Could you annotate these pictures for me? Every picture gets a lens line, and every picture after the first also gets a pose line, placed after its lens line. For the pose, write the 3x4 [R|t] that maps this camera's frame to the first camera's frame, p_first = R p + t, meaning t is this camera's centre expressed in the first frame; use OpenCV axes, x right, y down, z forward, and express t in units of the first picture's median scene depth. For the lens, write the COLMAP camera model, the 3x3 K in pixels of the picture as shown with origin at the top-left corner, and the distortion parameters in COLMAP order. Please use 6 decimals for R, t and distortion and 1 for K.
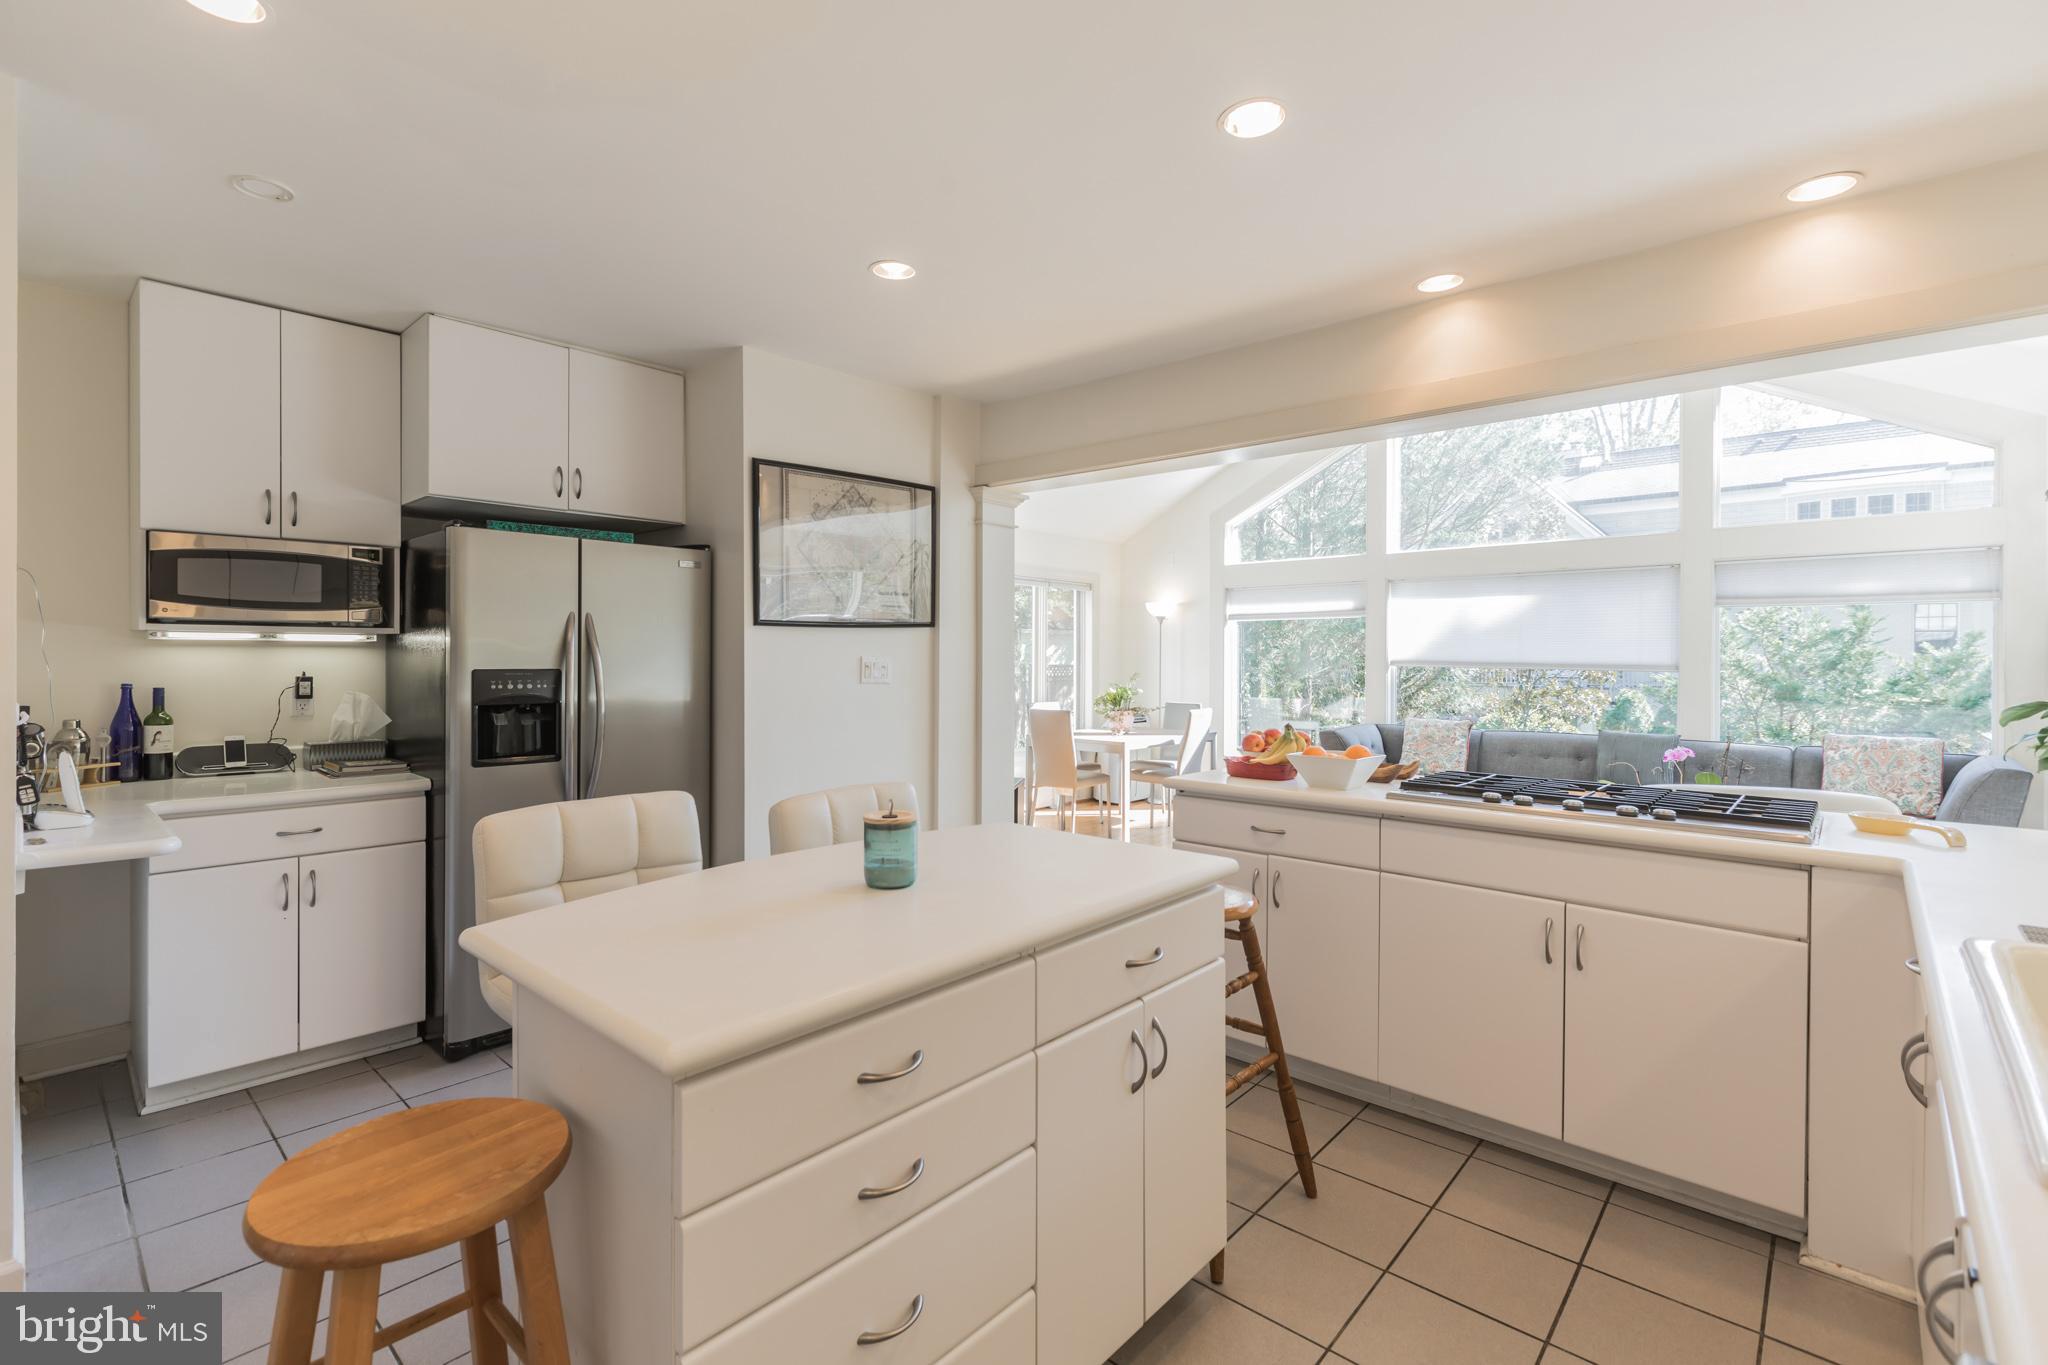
lens RADIAL K [[921.4, 0, 1022.1], [0, 921.4, 655.7], [0, 0, 1]] dist [0.000050, 0.000107]
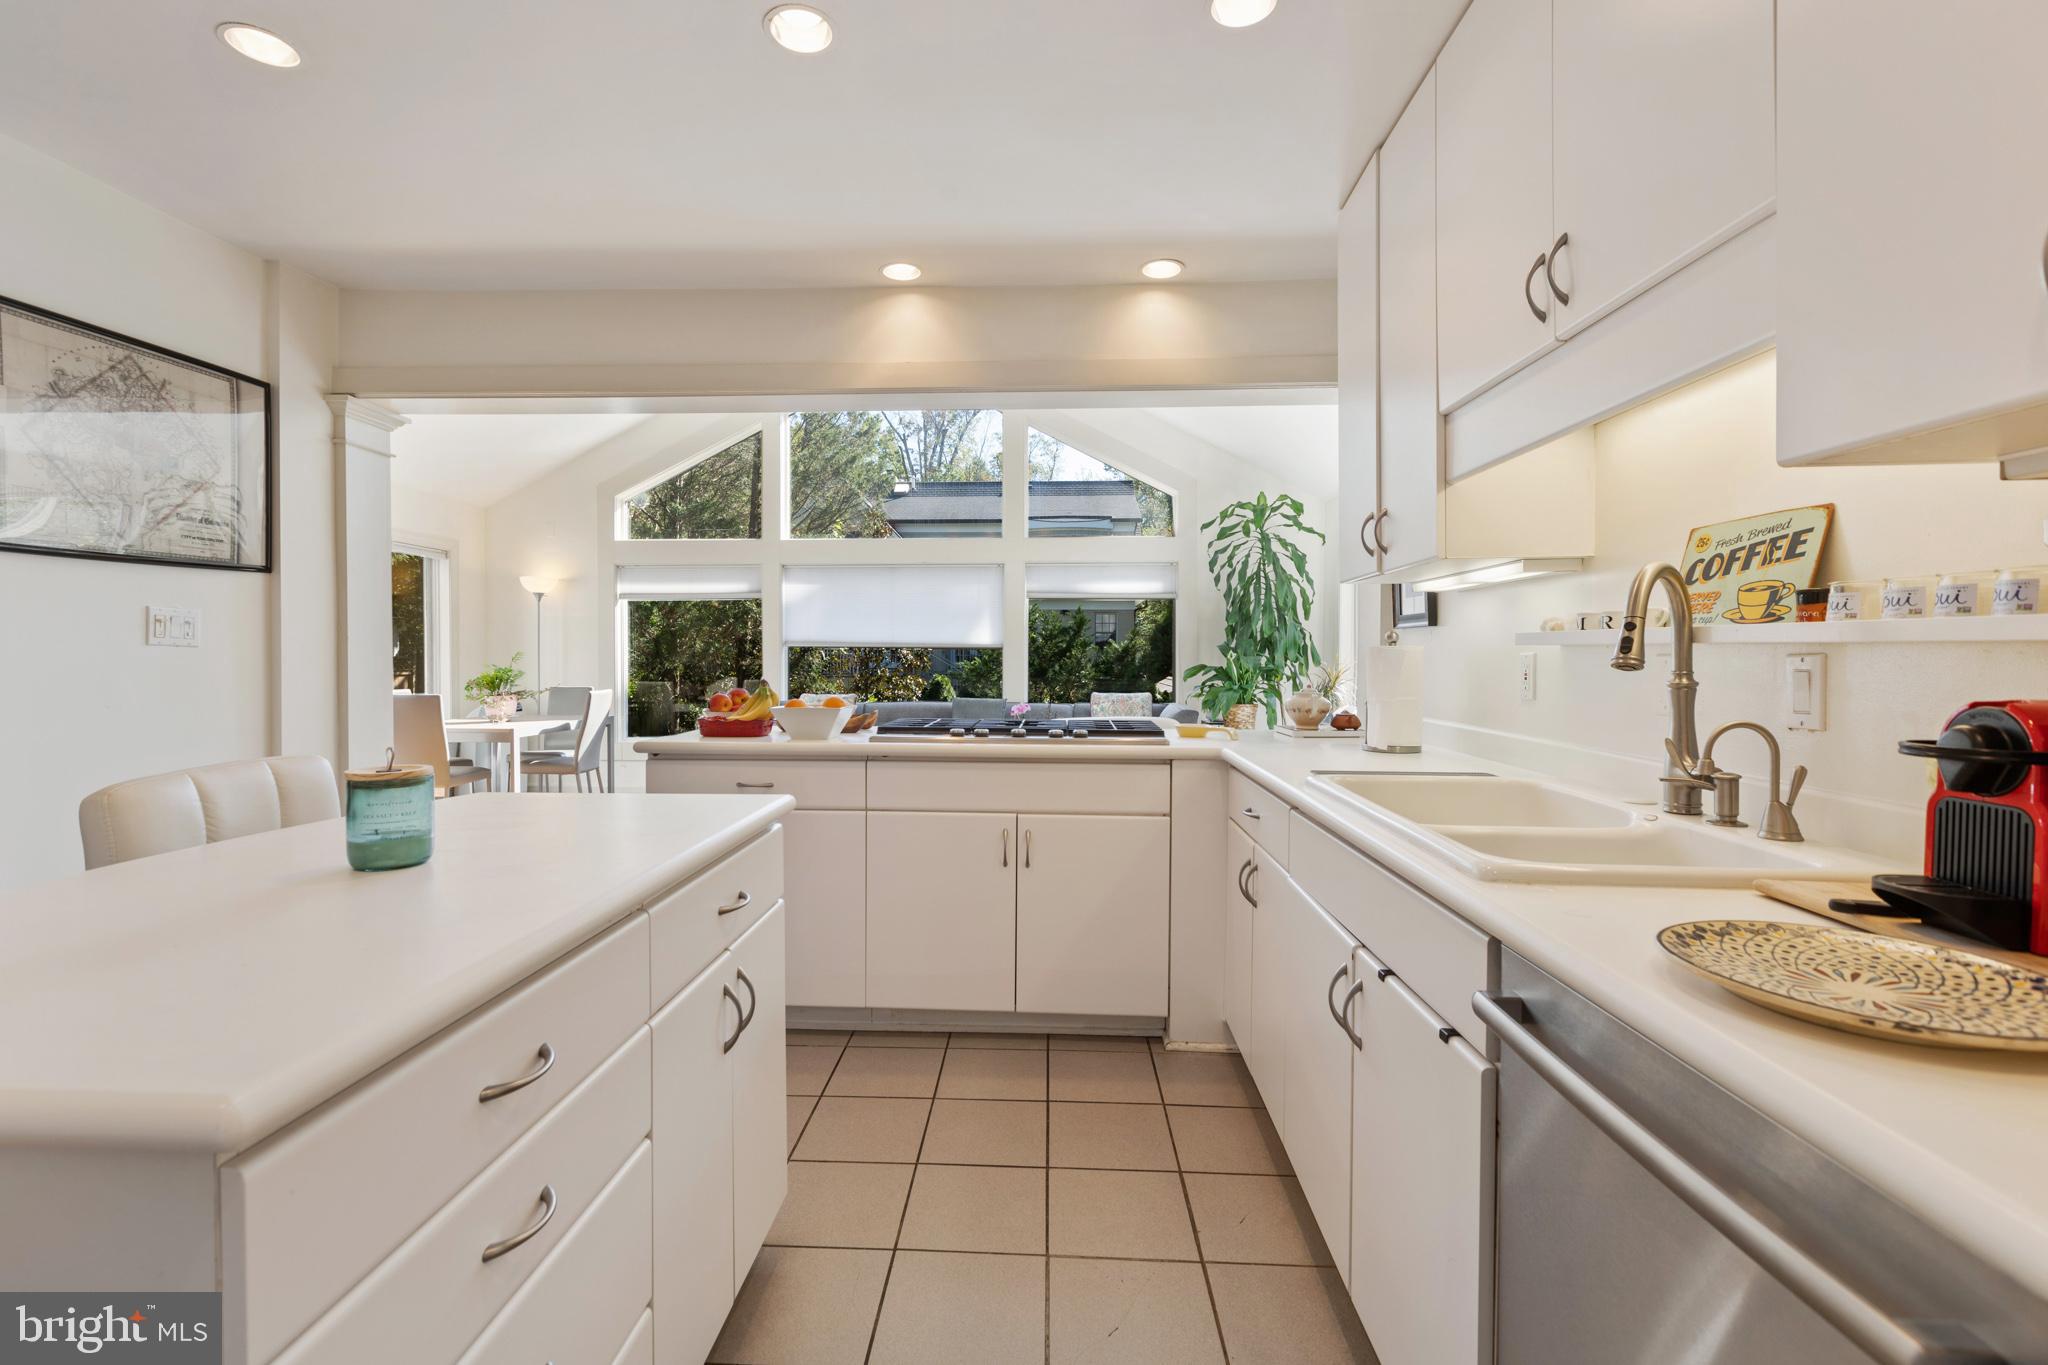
lens RADIAL K [[895.3, 0, 1018.7], [0, 895.3, 665.3], [0, 0, 1]] dist [-0.003444, -0.000659]
pose [[0.773753, -0.012714, 0.633360, -0.115887], [0.003516, 0.999869, 0.015777, 0.046165], [-0.633477, -0.009981, 0.773697, 0.081328]]
